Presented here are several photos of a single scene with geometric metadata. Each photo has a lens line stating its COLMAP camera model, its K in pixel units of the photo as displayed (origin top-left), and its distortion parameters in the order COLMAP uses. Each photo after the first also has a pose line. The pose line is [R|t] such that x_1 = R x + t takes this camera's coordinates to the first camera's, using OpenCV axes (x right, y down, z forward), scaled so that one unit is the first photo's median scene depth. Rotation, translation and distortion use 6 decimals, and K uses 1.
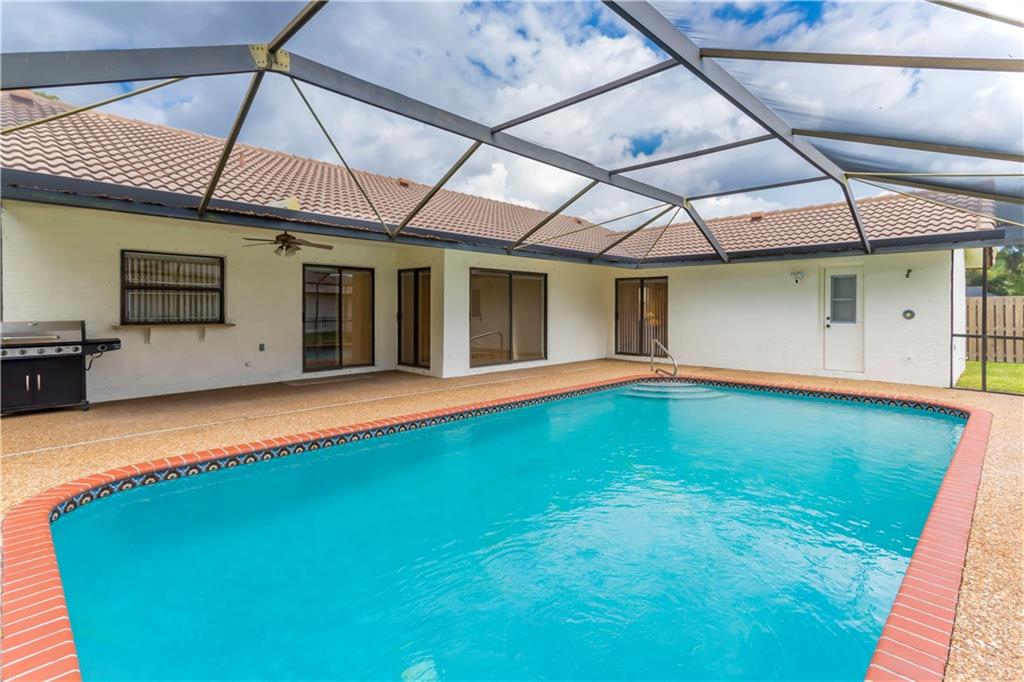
lens RADIAL K [[494.8, 0, 497.8], [0, 494.8, 307.2], [0, 0, 1]] dist [0.024776, 0.000456]
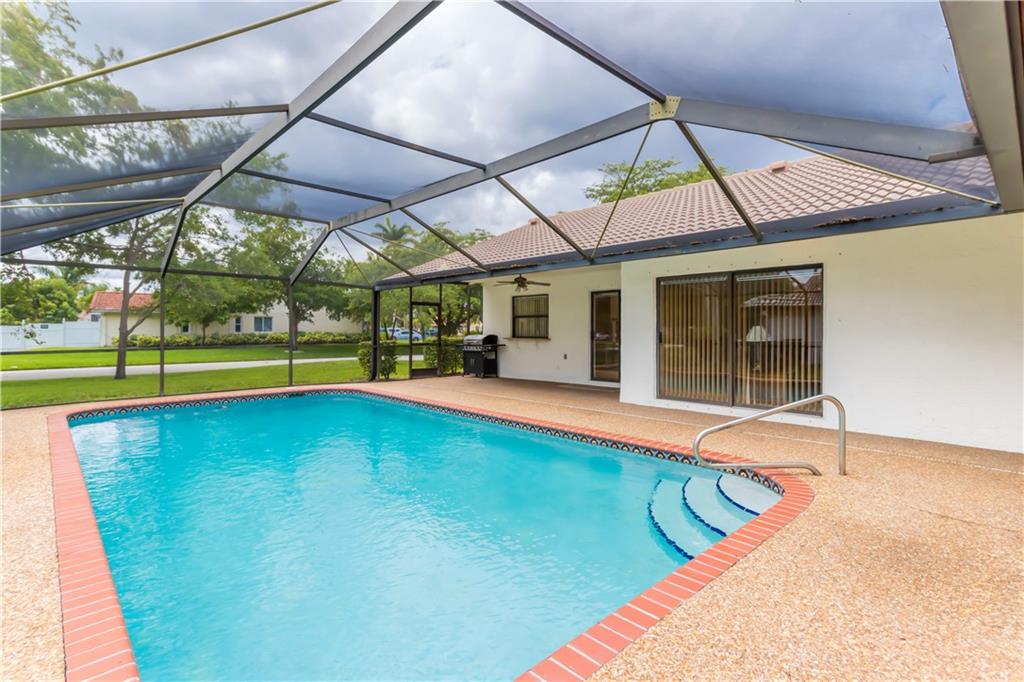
lens RADIAL K [[494.8, 0, 503.4], [0, 494.8, 339.9], [0, 0, 1]] dist [0.024776, 0.000456]
pose [[-0.008038, 0.021155, -0.999744, 0.830643], [0.005413, 0.999762, 0.021111, 0.004990], [0.999953, -0.005242, -0.008151, 0.792736]]
